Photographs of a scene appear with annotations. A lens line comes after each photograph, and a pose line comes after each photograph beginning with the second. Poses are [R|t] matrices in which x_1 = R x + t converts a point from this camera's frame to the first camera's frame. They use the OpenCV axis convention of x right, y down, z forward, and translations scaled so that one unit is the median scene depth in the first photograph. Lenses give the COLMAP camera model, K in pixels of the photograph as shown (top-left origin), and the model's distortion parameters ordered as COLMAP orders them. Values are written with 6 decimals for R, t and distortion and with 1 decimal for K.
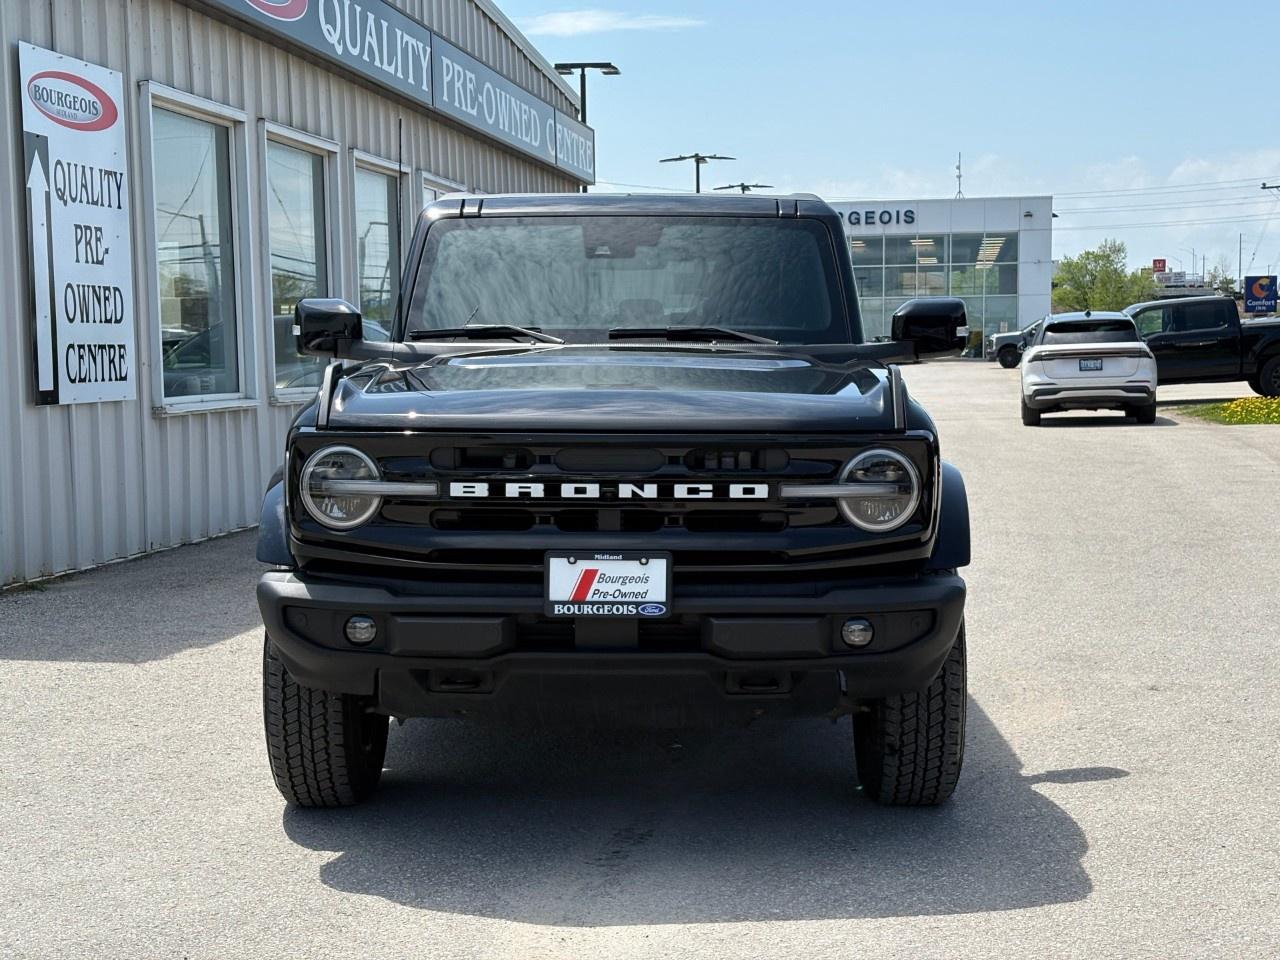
lens RADIAL K [[1856.7, 0, 659.8], [0, 1856.7, 444.1], [0, 0, 1]] dist [0.123074, 0.000000]
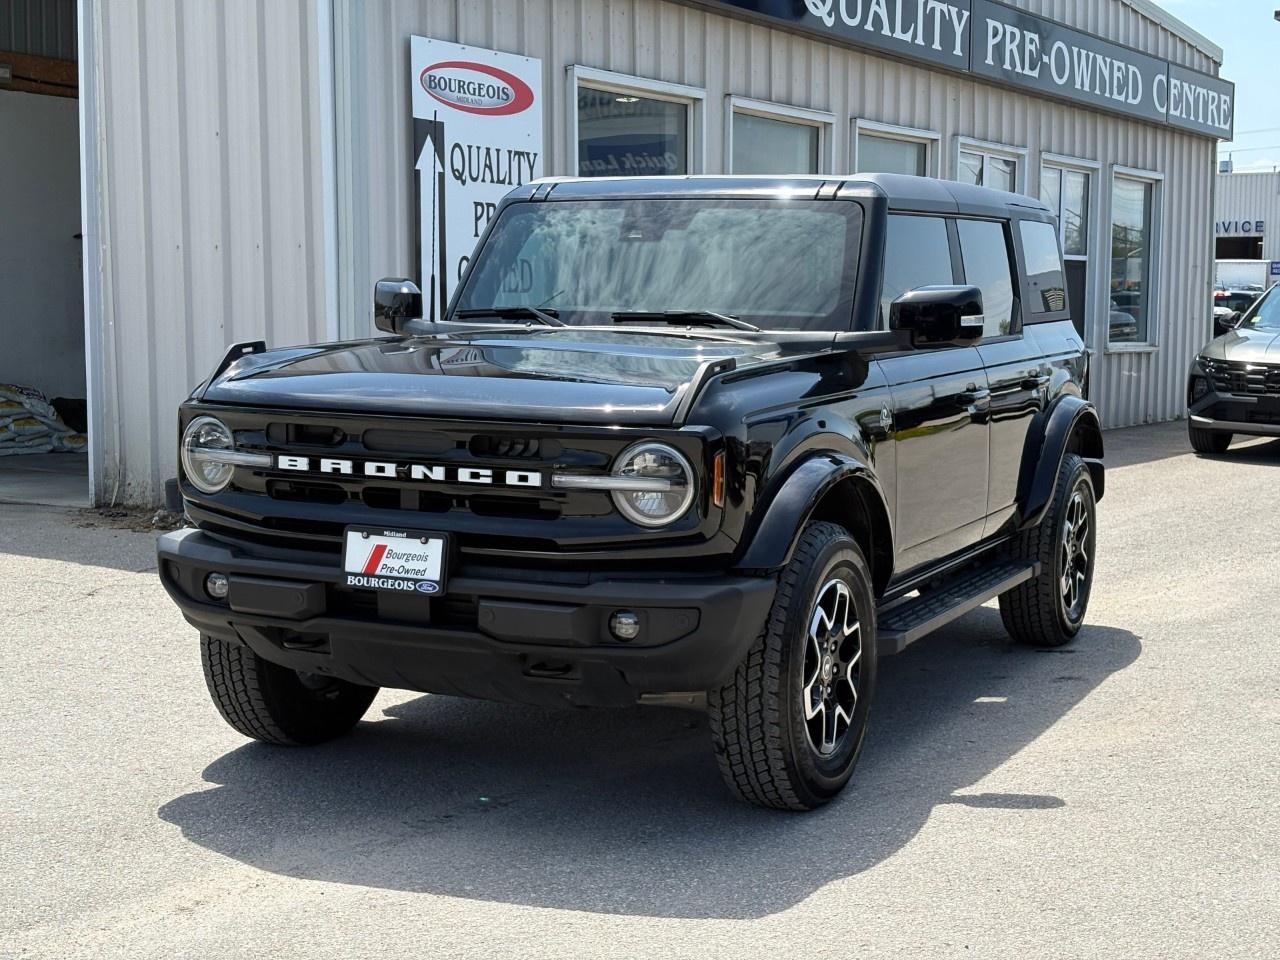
lens RADIAL K [[1856.7, 0, 681.7], [0, 1856.7, 479.5], [0, 0, 1]] dist [0.123074, 0.000000]
pose [[0.917656, 0.053626, -0.393741, 0.489182], [-0.037962, 0.998151, 0.047469, -0.023762], [0.395558, -0.028613, 0.917995, 0.094640]]
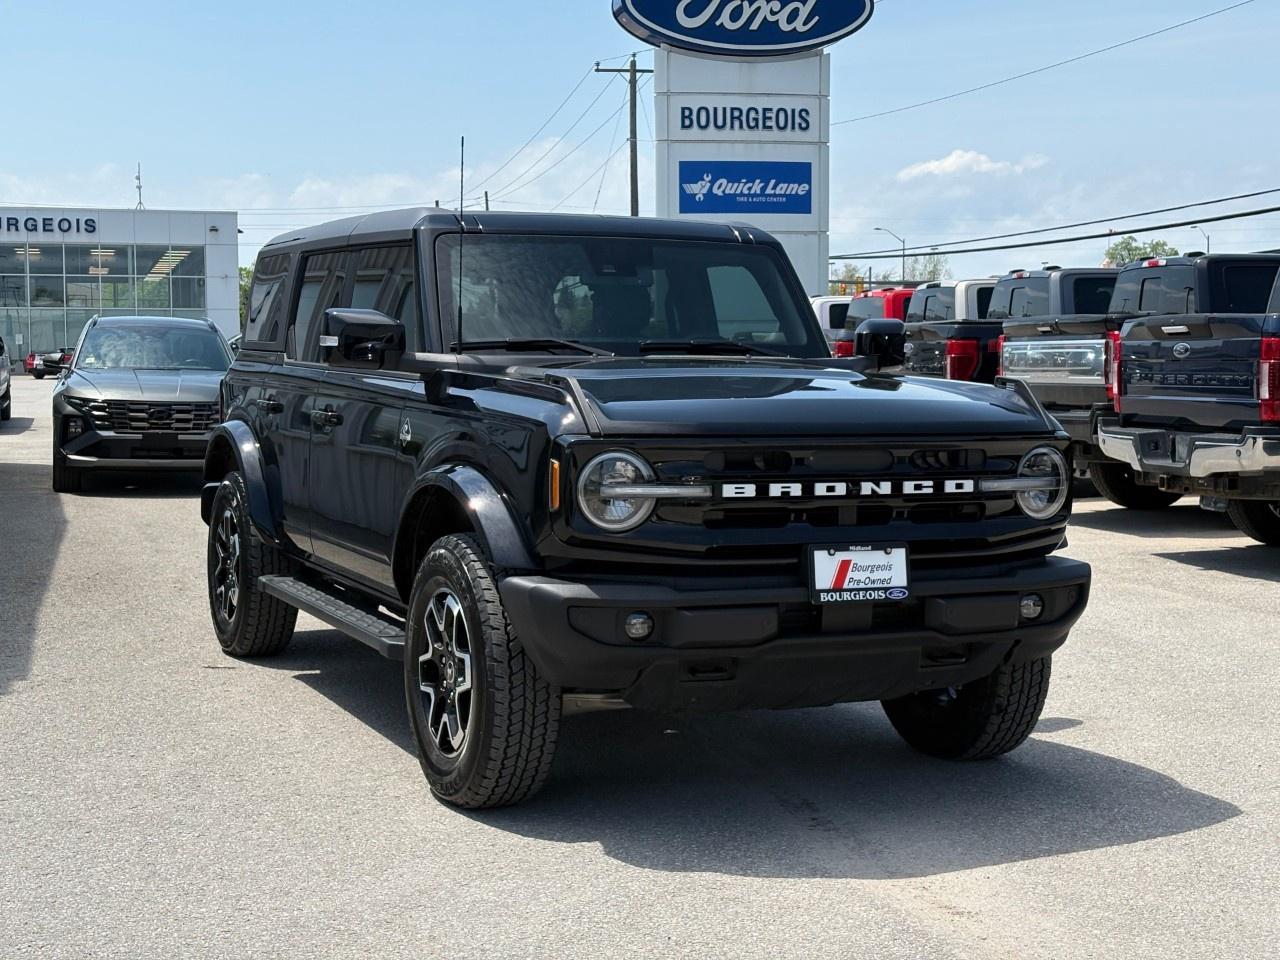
lens RADIAL K [[1856.7, 0, 637.7], [0, 1856.7, 478.1], [0, 0, 1]] dist [0.123074, 0.000000]
pose [[0.909410, -0.019961, 0.415422, -0.559765], [0.016013, 0.999787, 0.012986, 0.002317], [-0.415592, -0.005157, 0.909536, 0.043541]]
